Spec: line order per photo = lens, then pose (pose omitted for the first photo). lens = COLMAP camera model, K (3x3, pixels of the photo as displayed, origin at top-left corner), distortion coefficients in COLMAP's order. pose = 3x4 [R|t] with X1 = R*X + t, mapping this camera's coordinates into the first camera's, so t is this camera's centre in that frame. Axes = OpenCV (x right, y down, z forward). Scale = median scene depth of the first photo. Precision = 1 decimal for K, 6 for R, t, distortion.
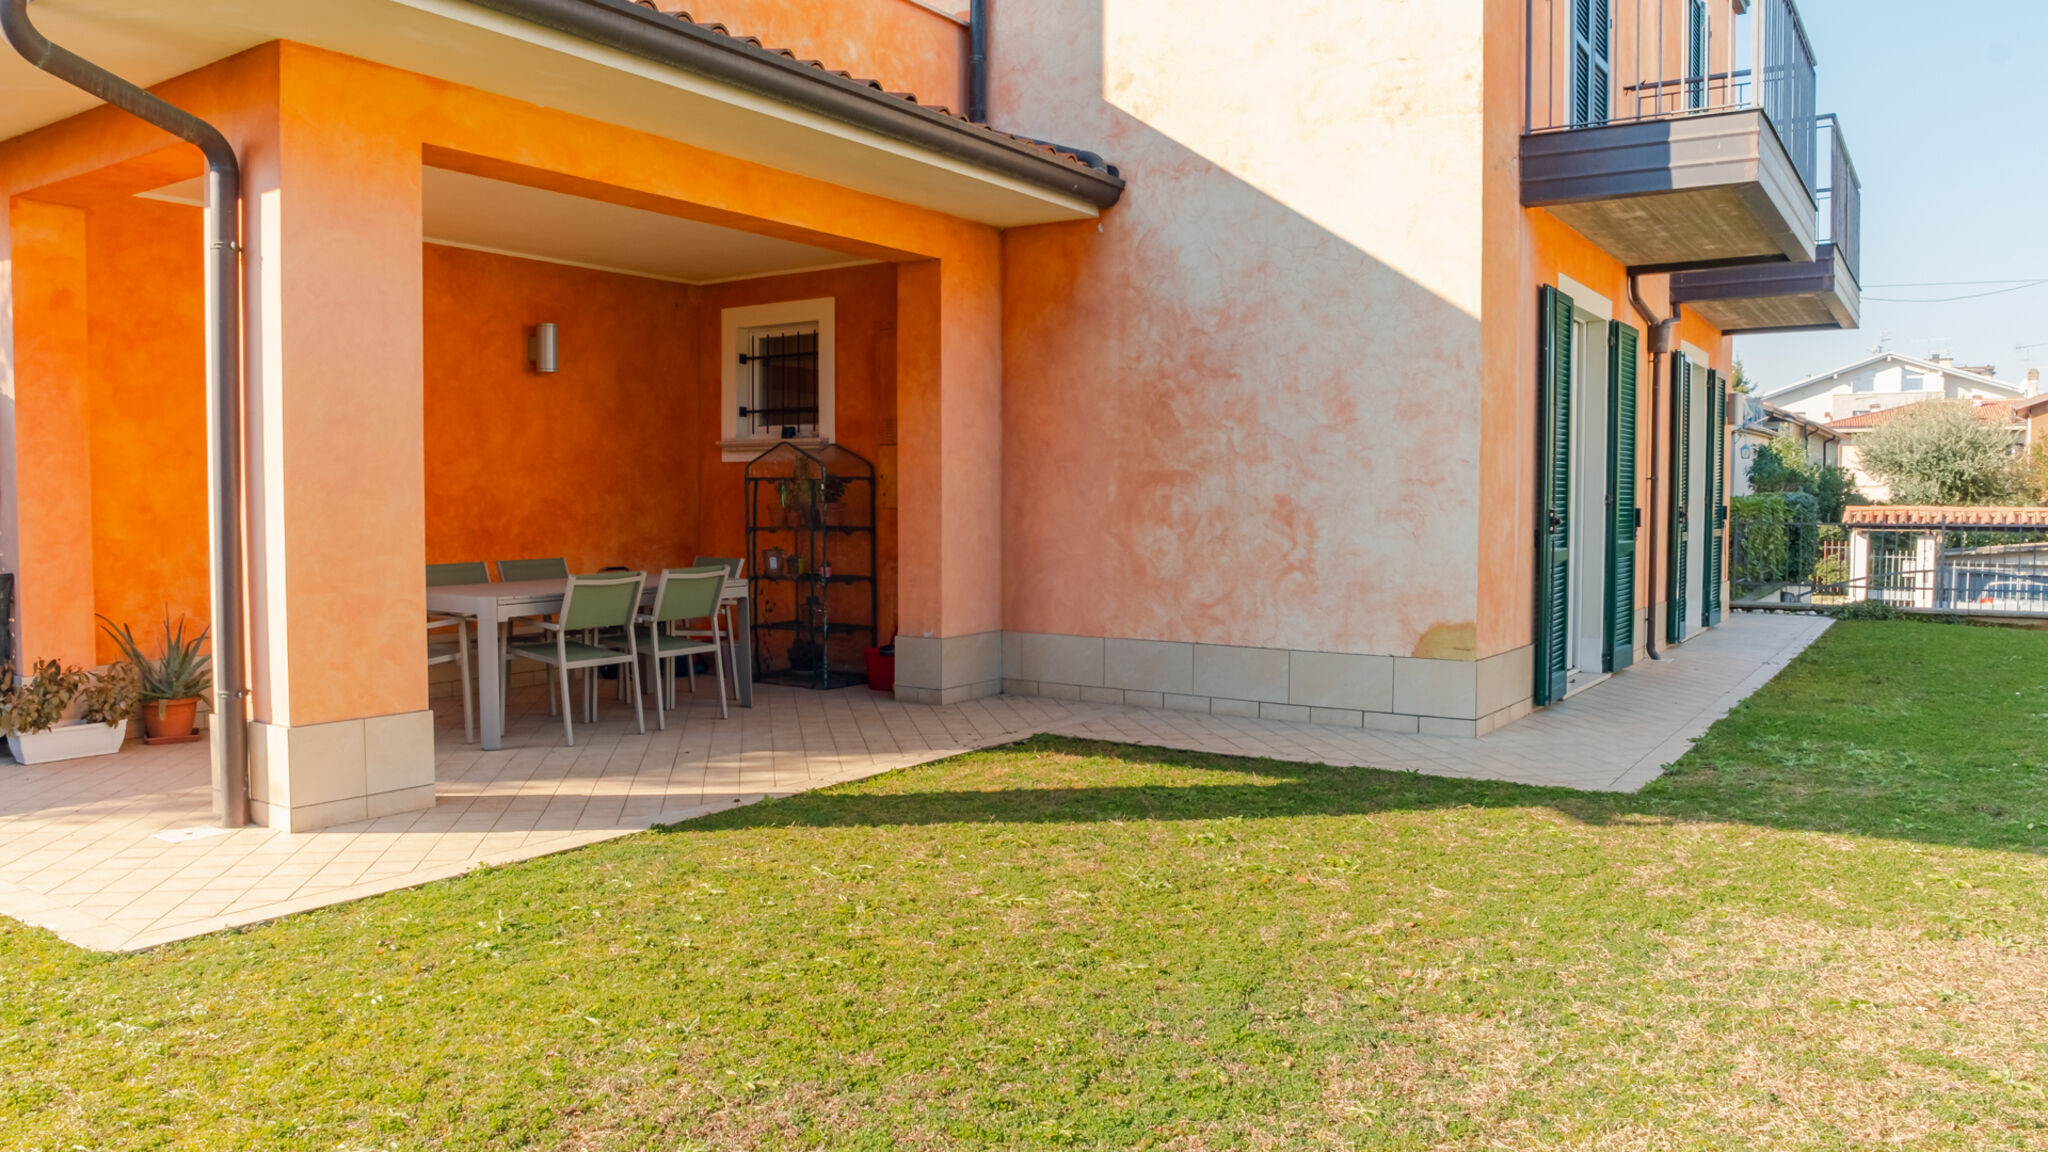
lens RADIAL K [[1419.6, 0, 1024.9], [0, 1419.6, 567.6], [0, 0, 1]] dist [0.003751, 0.000879]
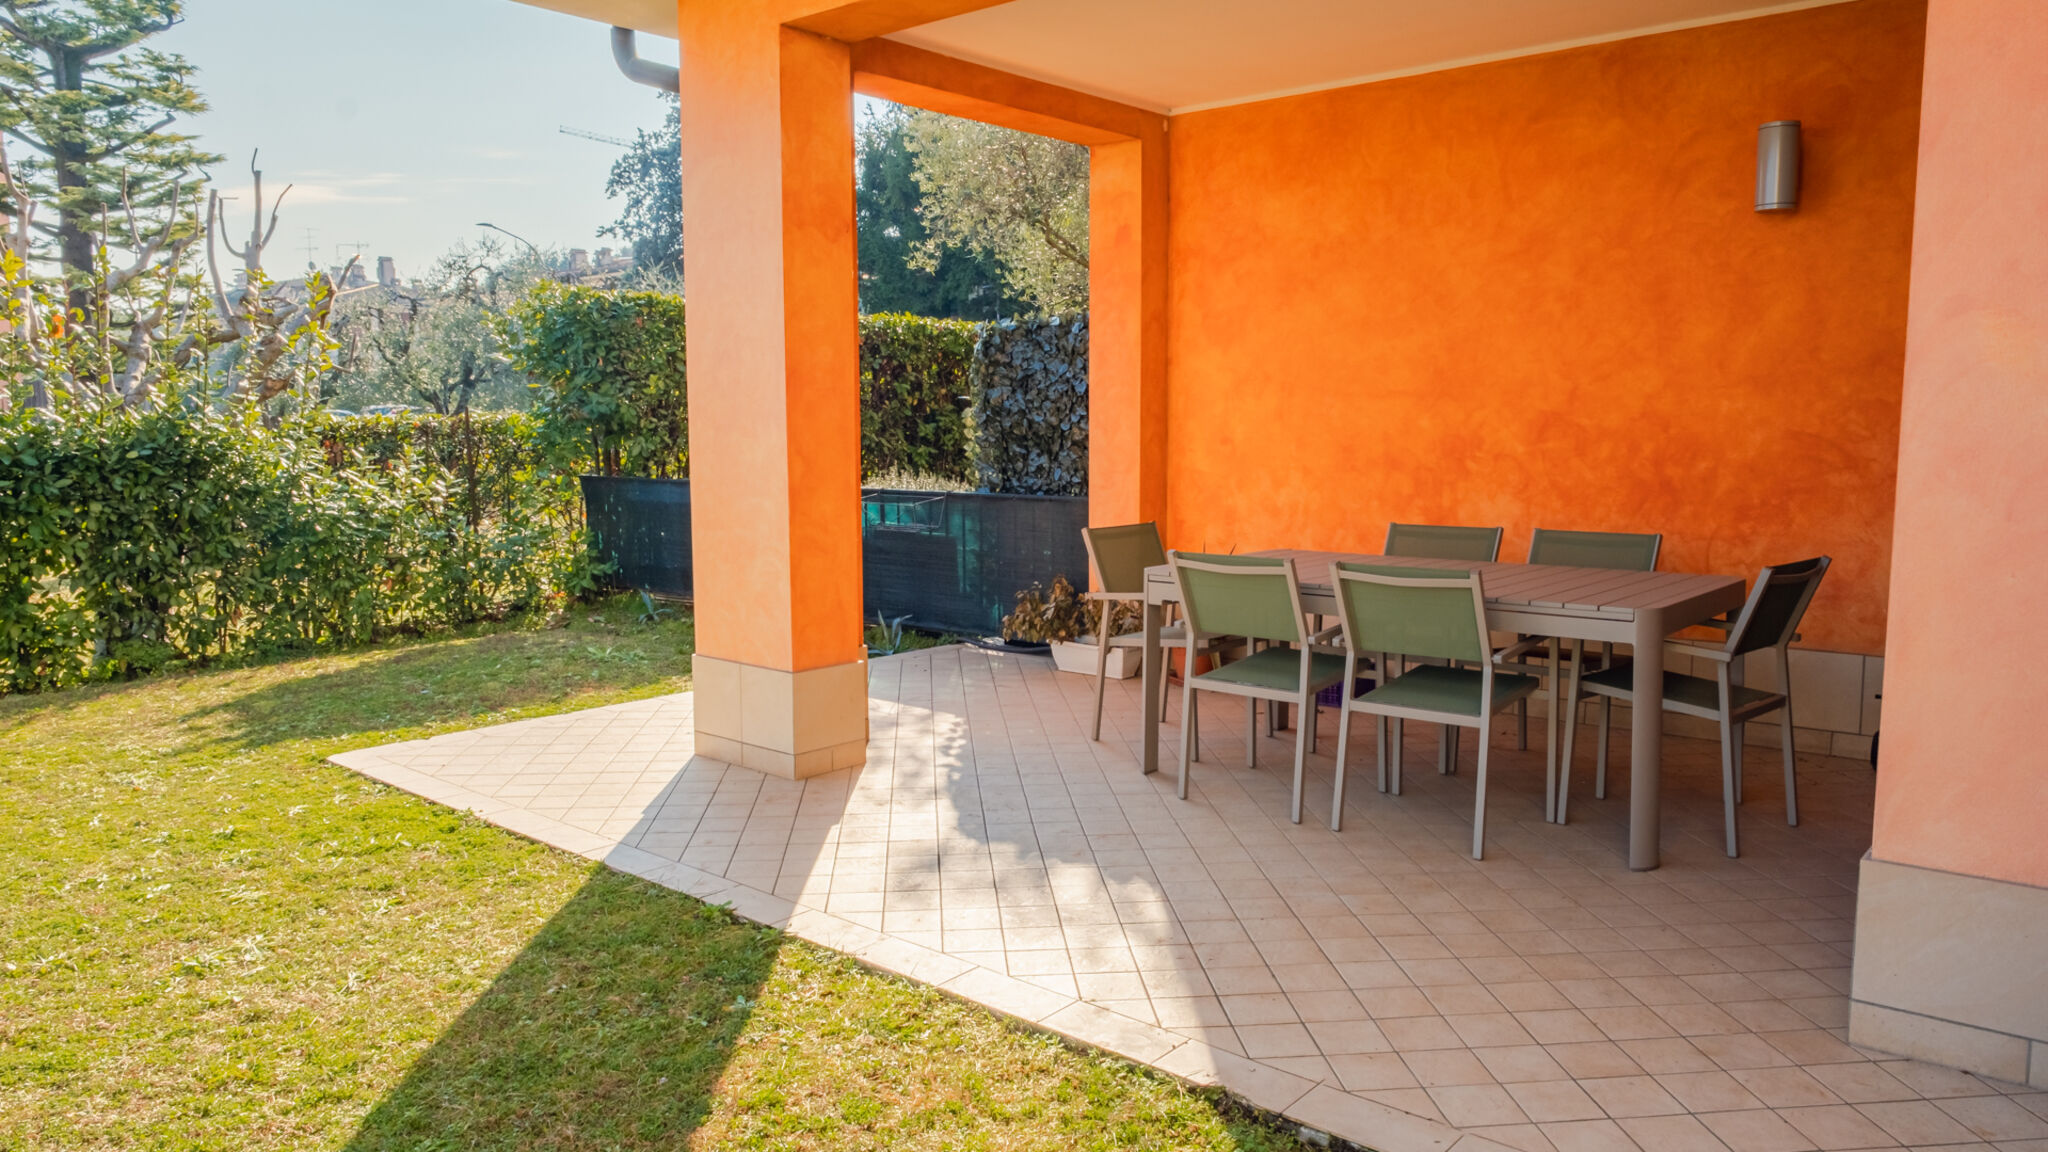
lens RADIAL K [[1419.6, 0, 1025.6], [0, 1419.6, 582.1], [0, 0, 1]] dist [0.003751, 0.000879]
pose [[-0.096678, 0.117982, -0.988298, 0.282656], [-0.045864, 0.991367, 0.122835, -0.047004], [0.994258, 0.057203, -0.090432, 0.781125]]
